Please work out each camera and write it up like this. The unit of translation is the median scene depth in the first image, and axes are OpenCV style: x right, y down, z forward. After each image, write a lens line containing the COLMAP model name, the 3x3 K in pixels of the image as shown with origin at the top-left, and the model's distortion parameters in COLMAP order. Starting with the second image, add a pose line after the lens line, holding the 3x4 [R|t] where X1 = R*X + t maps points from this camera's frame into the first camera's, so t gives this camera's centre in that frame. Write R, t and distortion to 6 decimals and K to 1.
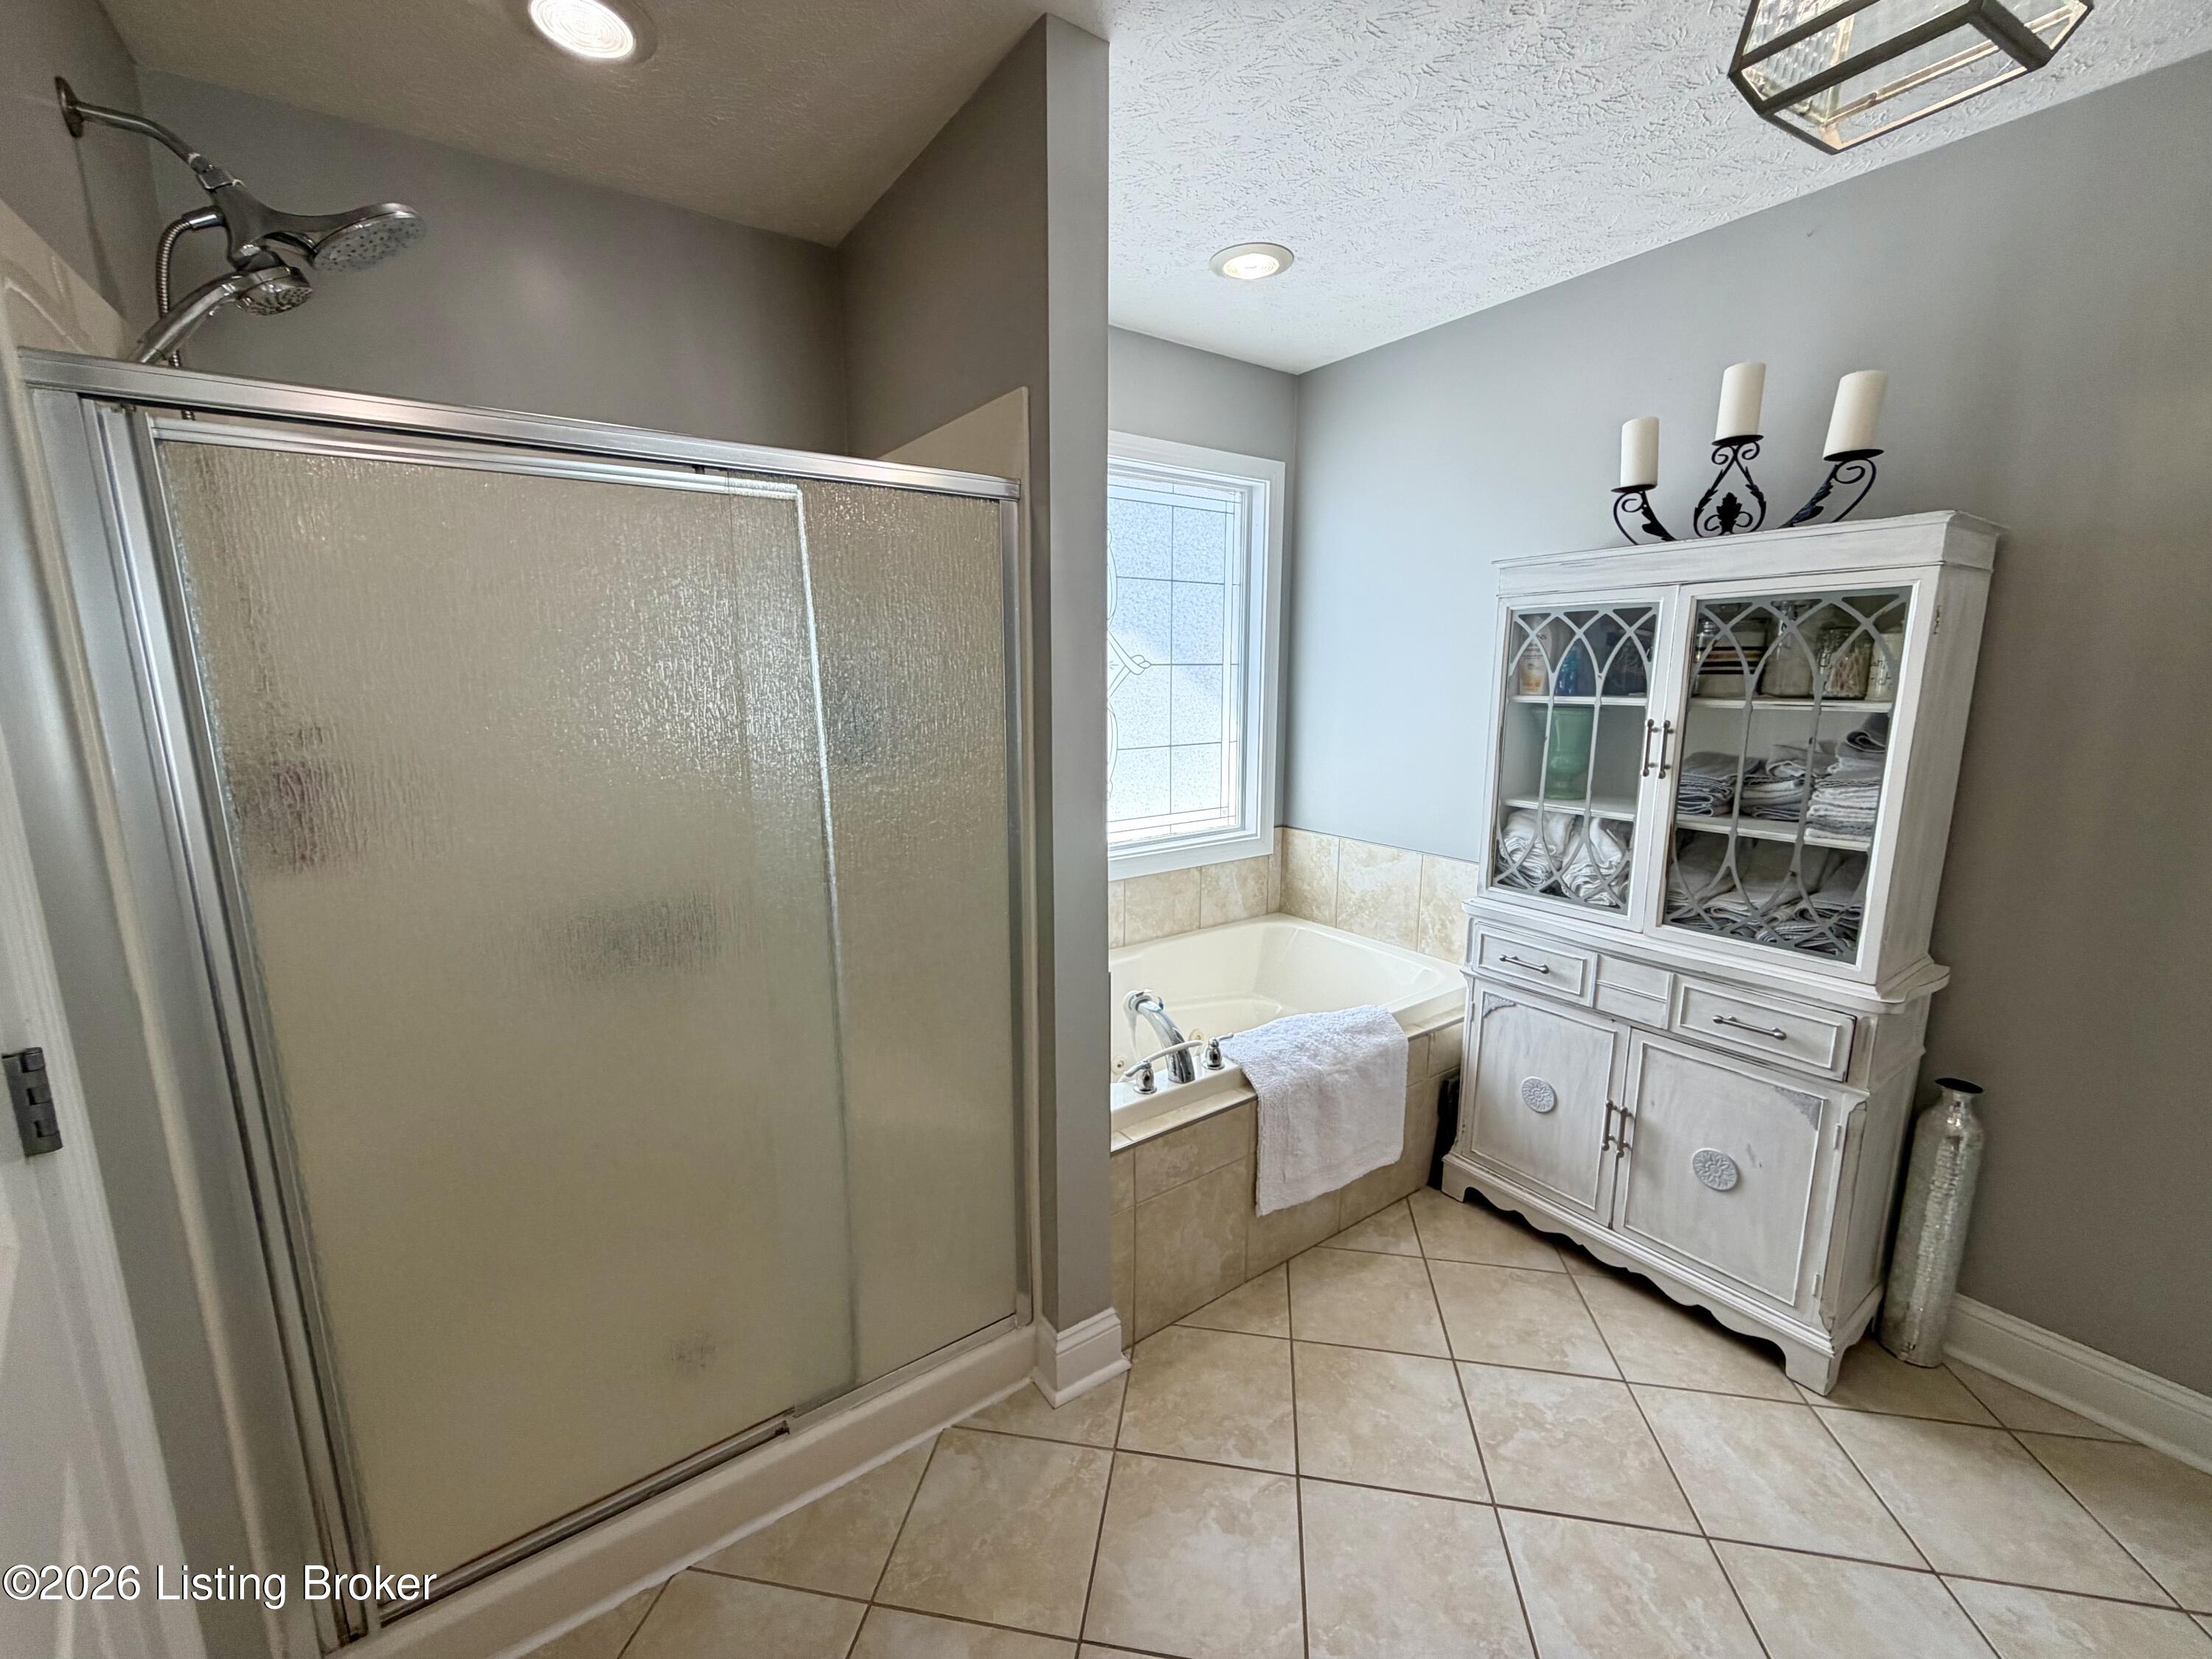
lens RADIAL K [[878.0, 0, 1099.7], [0, 878.0, 831.4], [0, 0, 1]] dist [-0.000783, 0.000990]
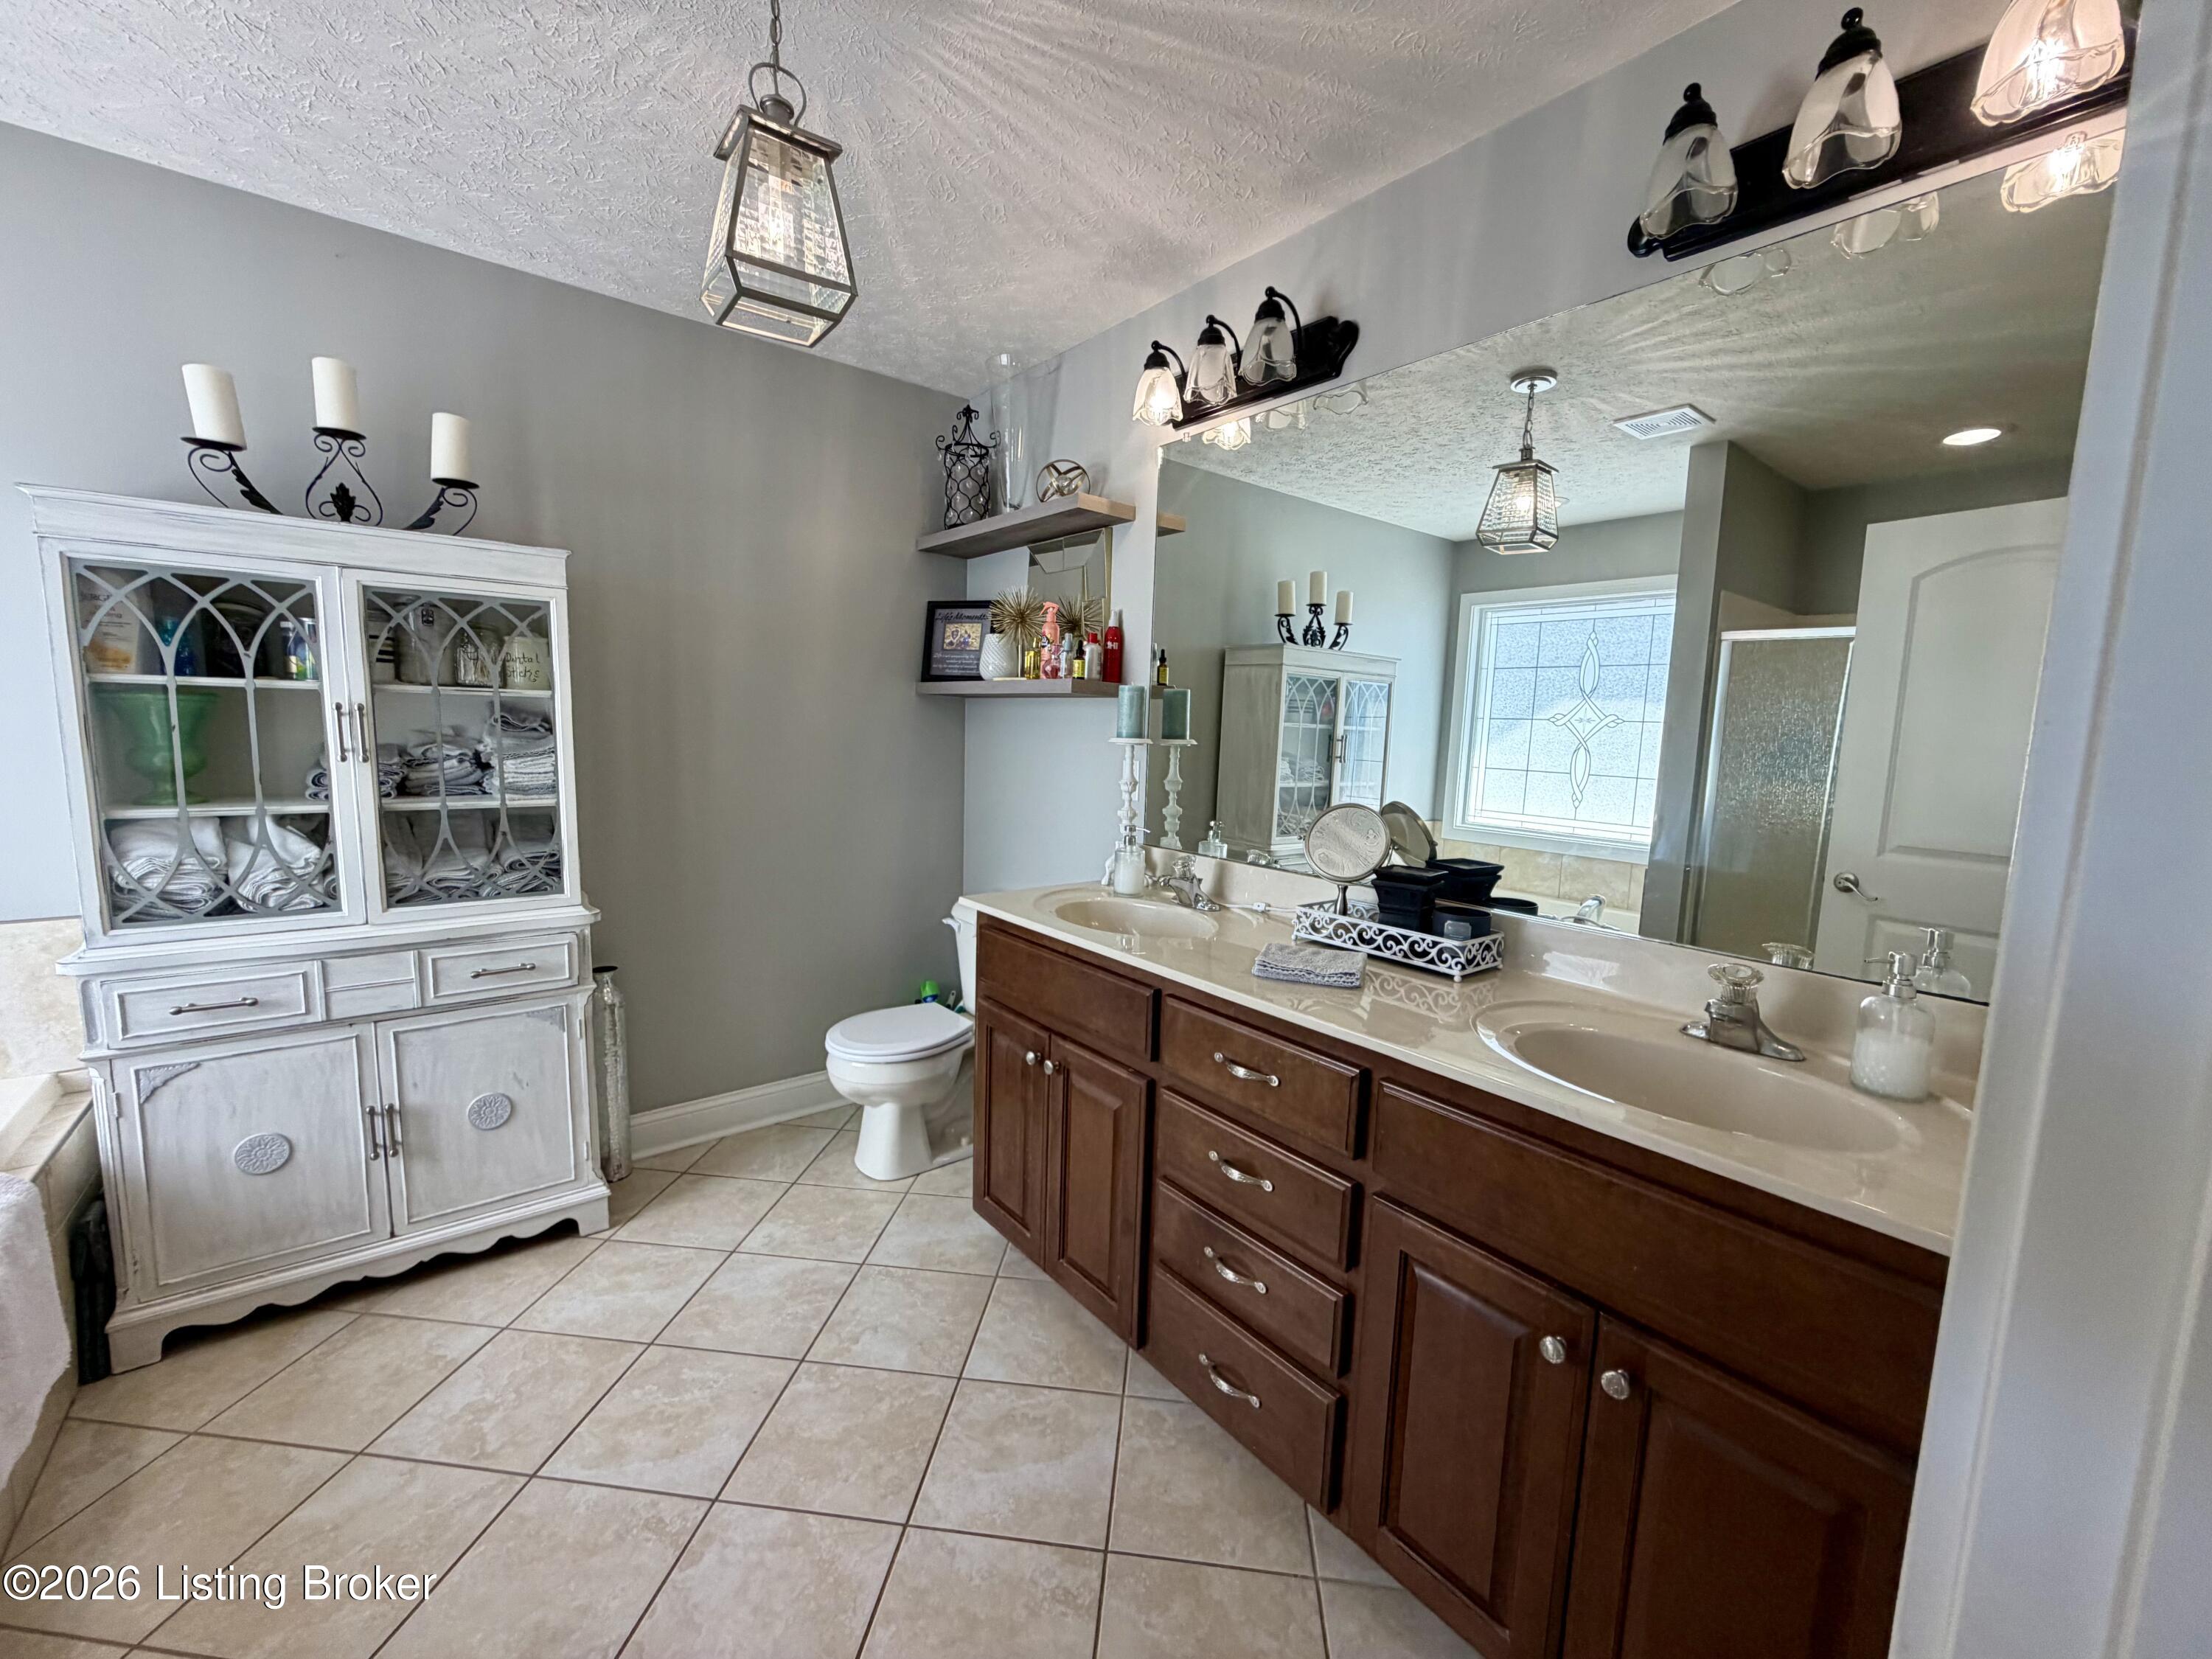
lens RADIAL K [[878.0, 0, 1098.5], [0, 878.0, 826.4], [0, 0, 1]] dist [-0.000783, 0.000990]
pose [[-0.053892, -0.116540, 0.991723, -0.384844], [0.149477, 0.981034, 0.123406, 0.011680], [-0.987295, 0.154890, -0.035450, 0.224395]]
